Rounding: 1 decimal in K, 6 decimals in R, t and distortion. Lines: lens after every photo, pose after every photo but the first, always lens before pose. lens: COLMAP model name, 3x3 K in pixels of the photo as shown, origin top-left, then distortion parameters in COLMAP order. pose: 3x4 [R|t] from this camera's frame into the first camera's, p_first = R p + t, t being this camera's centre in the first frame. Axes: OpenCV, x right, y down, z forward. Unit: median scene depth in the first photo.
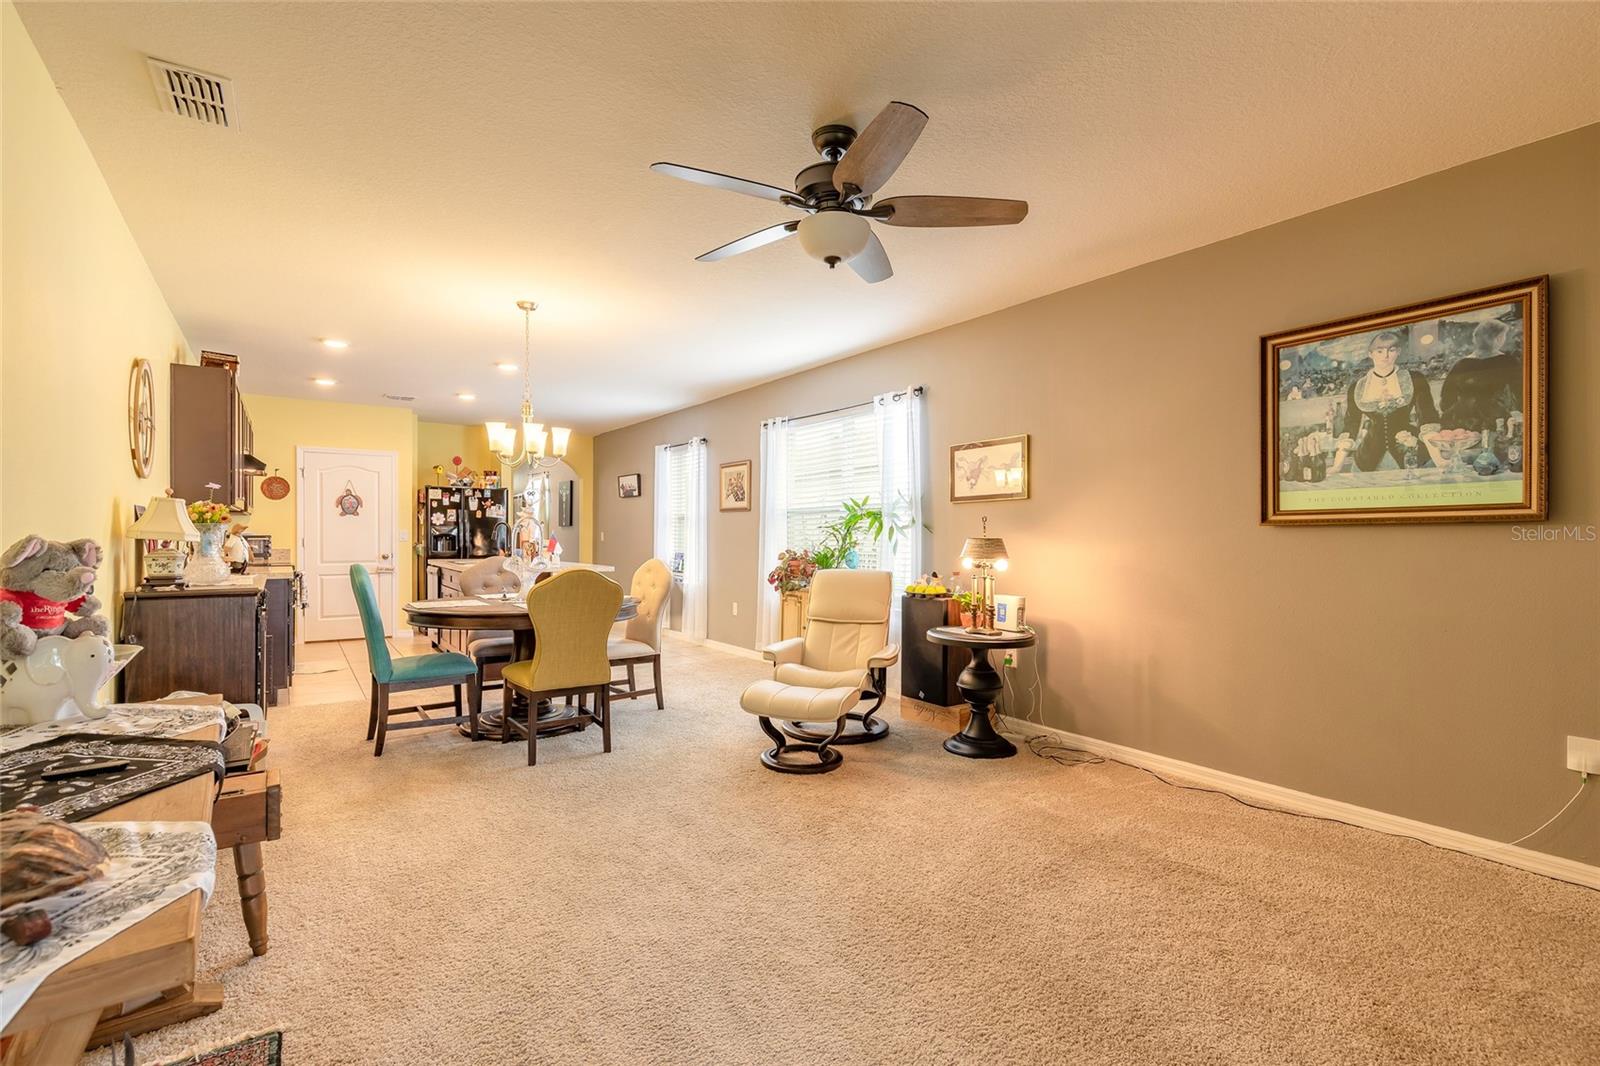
lens RADIAL K [[723.5, 0, 799.8], [0, 723.5, 540.1], [0, 0, 1]] dist [0.004248, -0.000339]
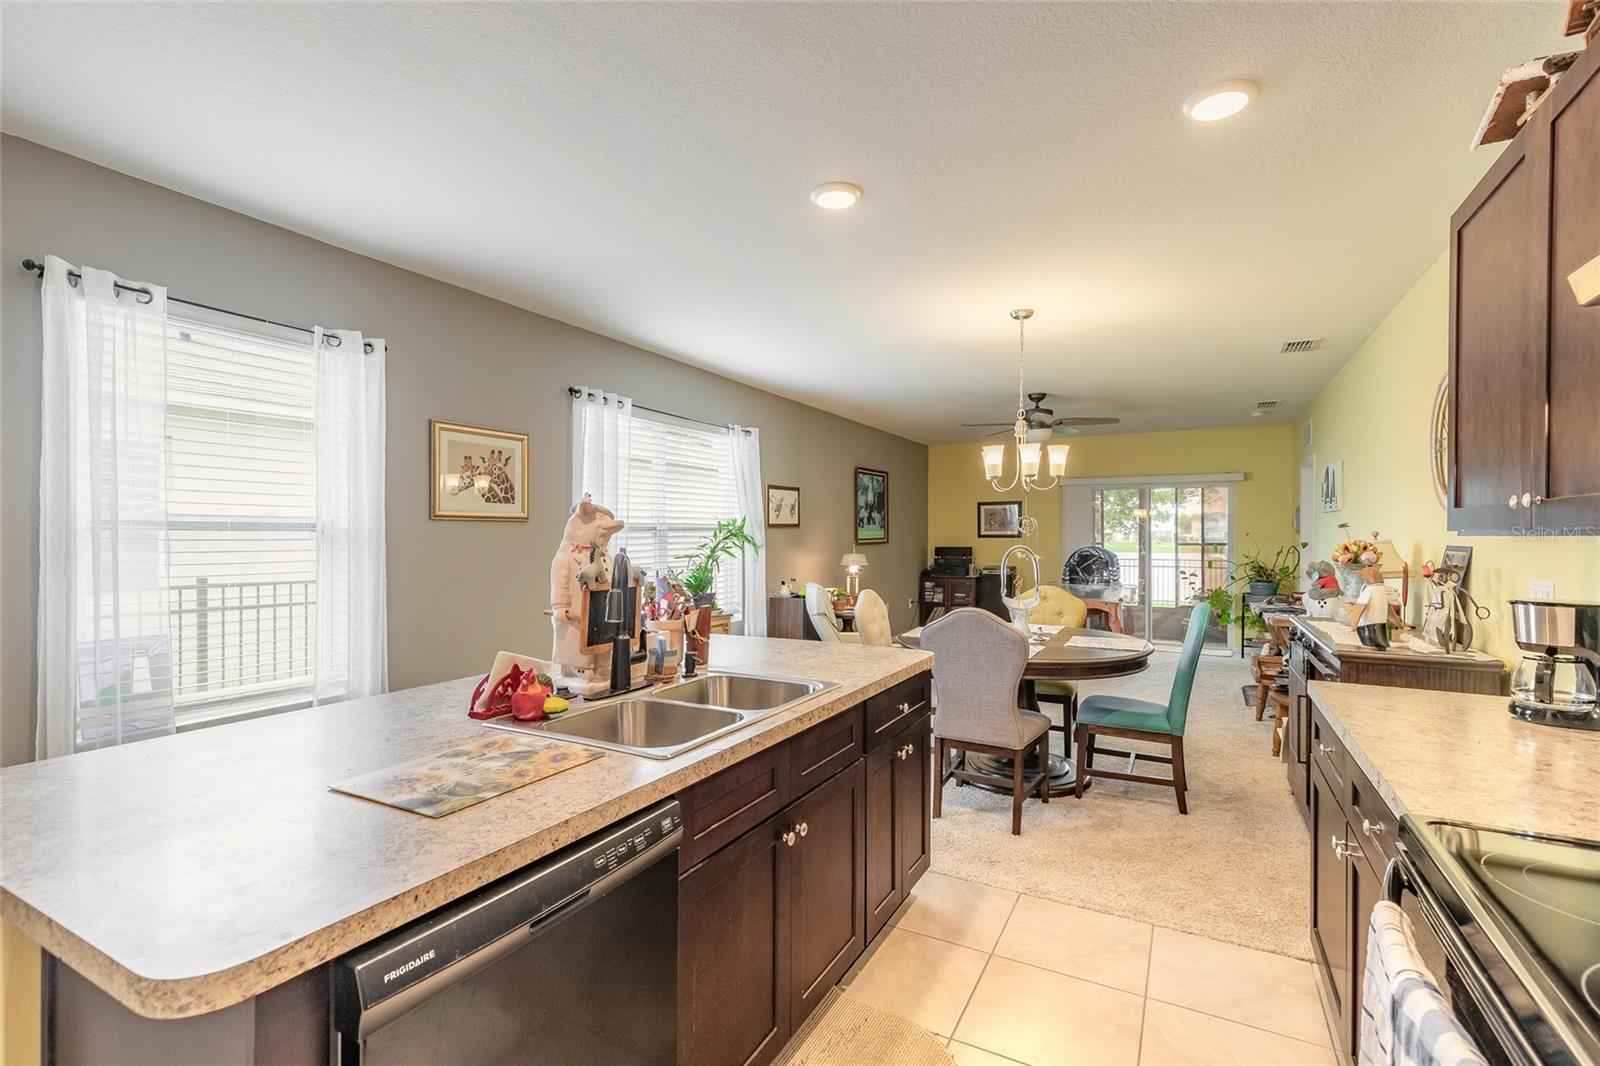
lens RADIAL K [[723.5, 0, 797.9], [0, 723.5, 541.0], [0, 0, 1]] dist [0.004248, -0.000339]
pose [[-0.436315, -0.015696, 0.899657, -0.740239], [-0.000190, 0.999849, 0.017352, -0.037632], [-0.899794, 0.007401, -0.436252, 1.135204]]
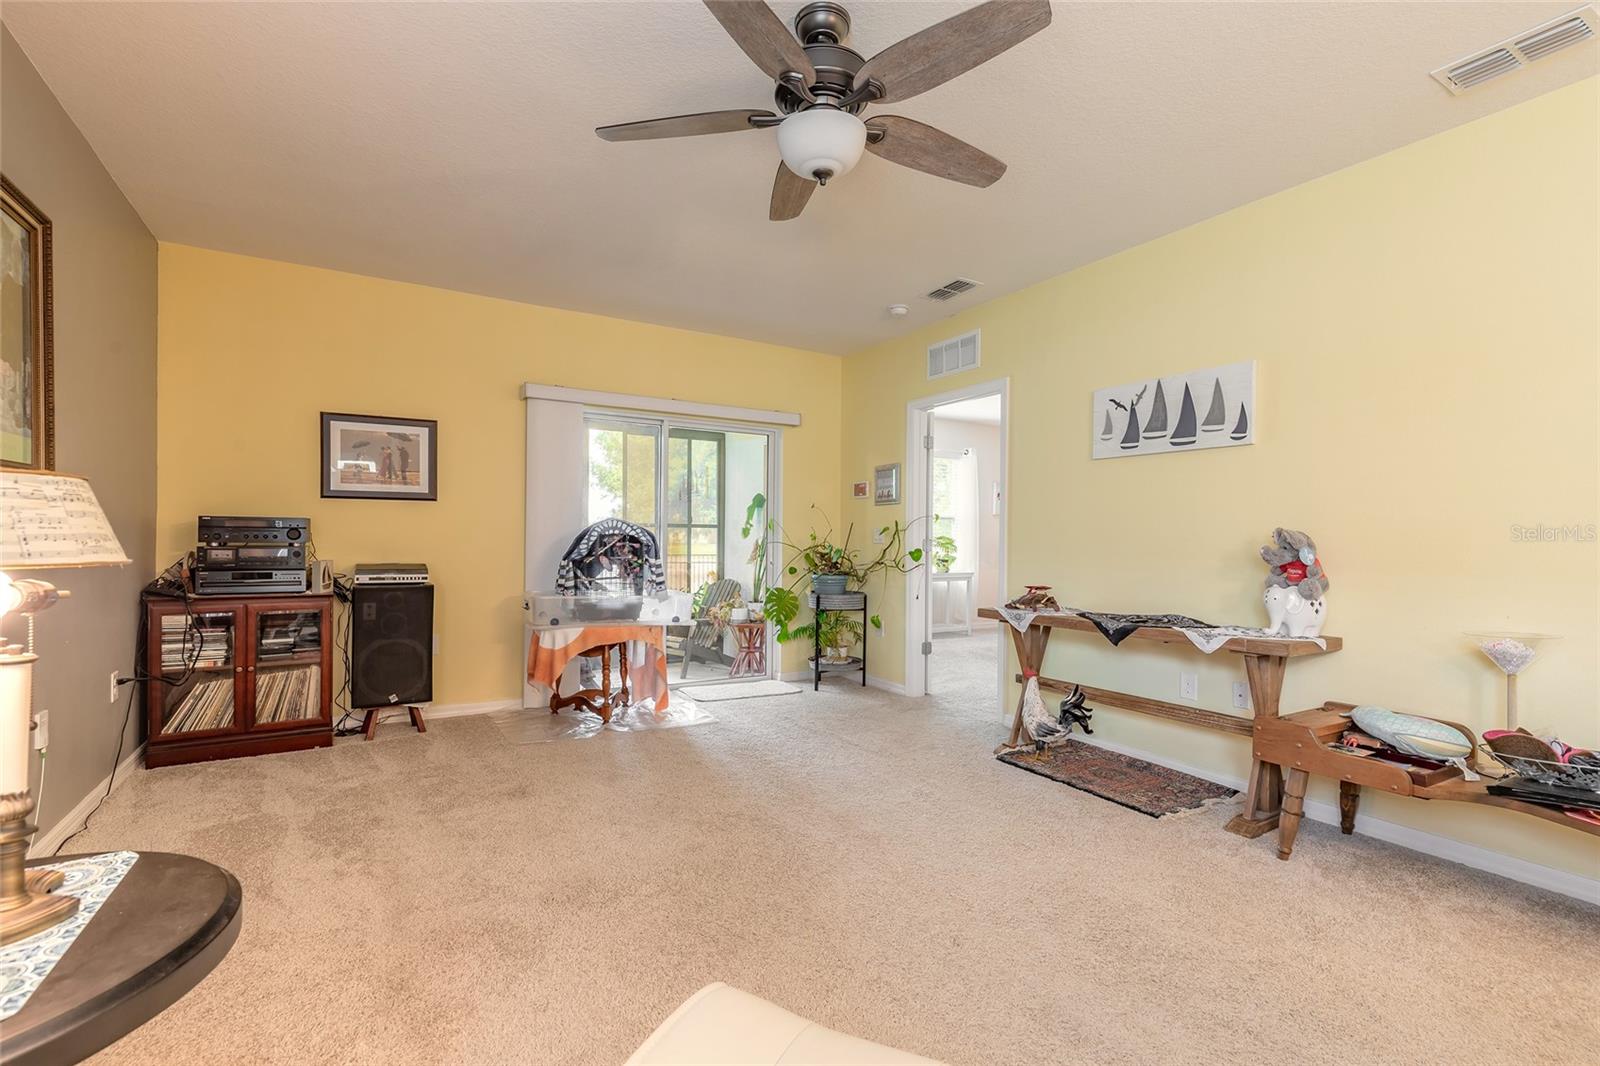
lens RADIAL K [[723.5, 0, 797.9], [0, 723.5, 542.6], [0, 0, 1]] dist [0.004248, -0.000339]
pose [[-0.996433, -0.016388, 0.082783, -0.002555], [-0.015467, 0.999811, 0.011755, 0.007181], [-0.082960, 0.010433, -0.996498, 0.727002]]
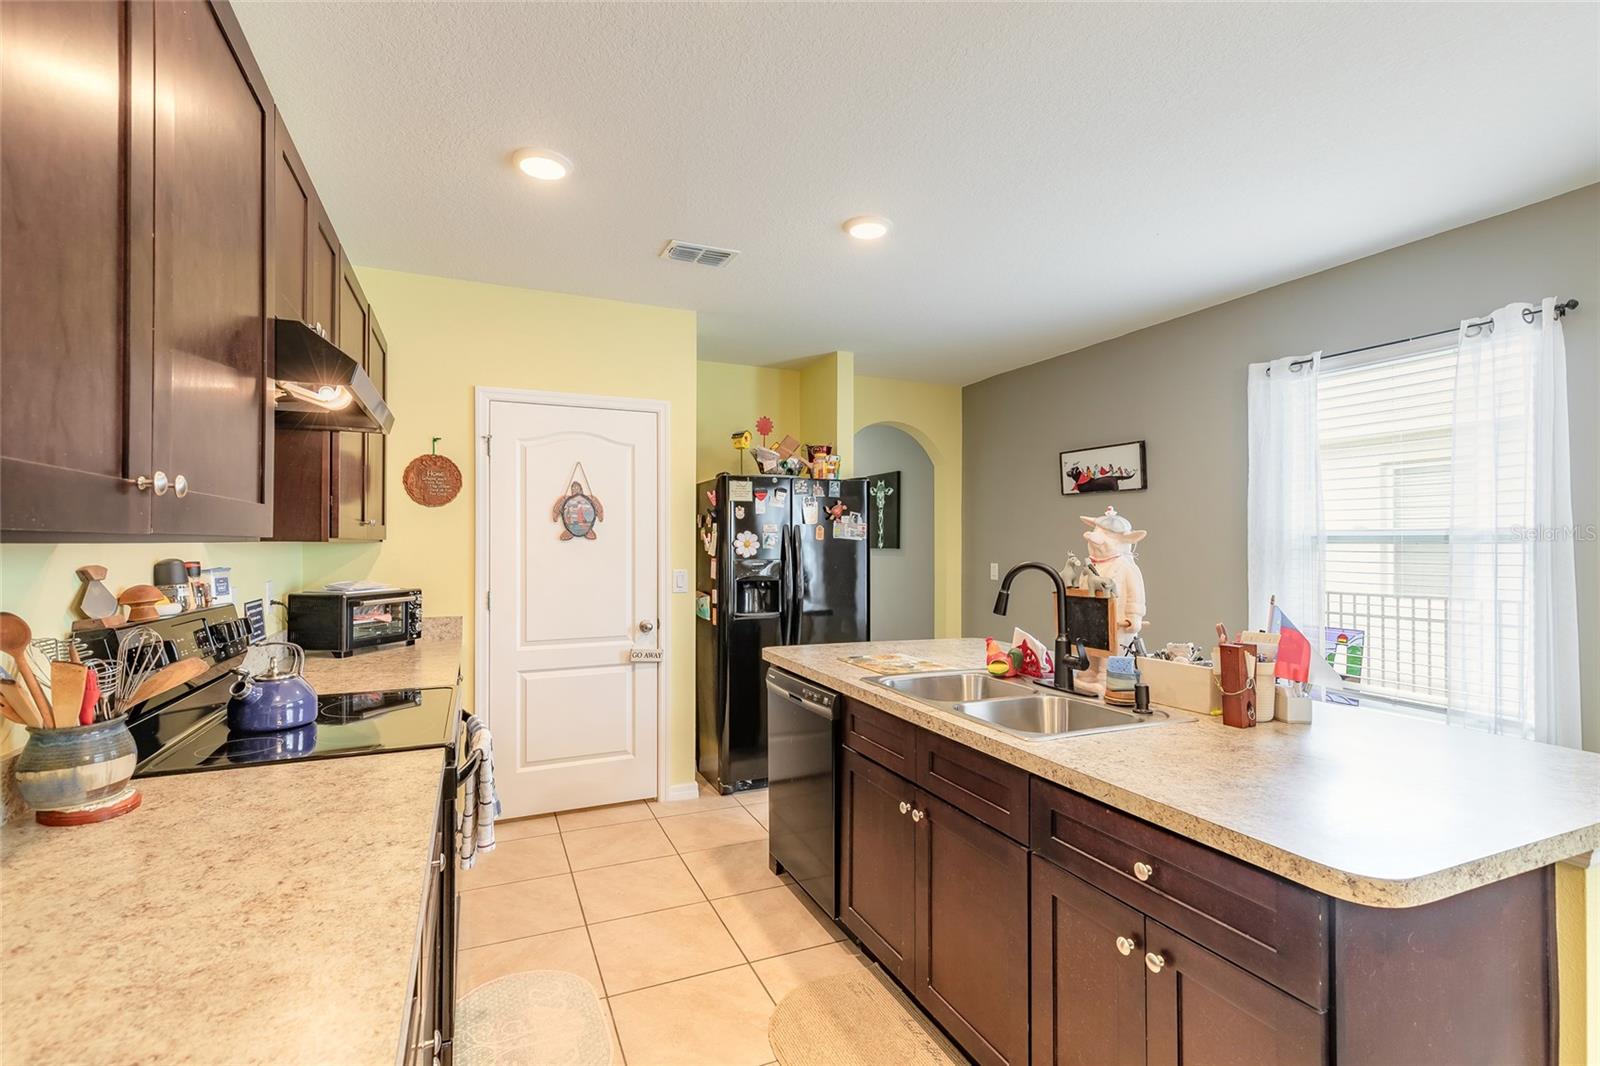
lens RADIAL K [[723.5, 0, 789.2], [0, 723.5, 540.4], [0, 0, 1]] dist [0.004248, -0.000339]
pose [[0.978022, -0.004781, -0.208448, -0.484370], [0.002221, 0.999919, -0.012513, -0.033381], [0.208491, 0.011775, 0.977953, 0.710247]]
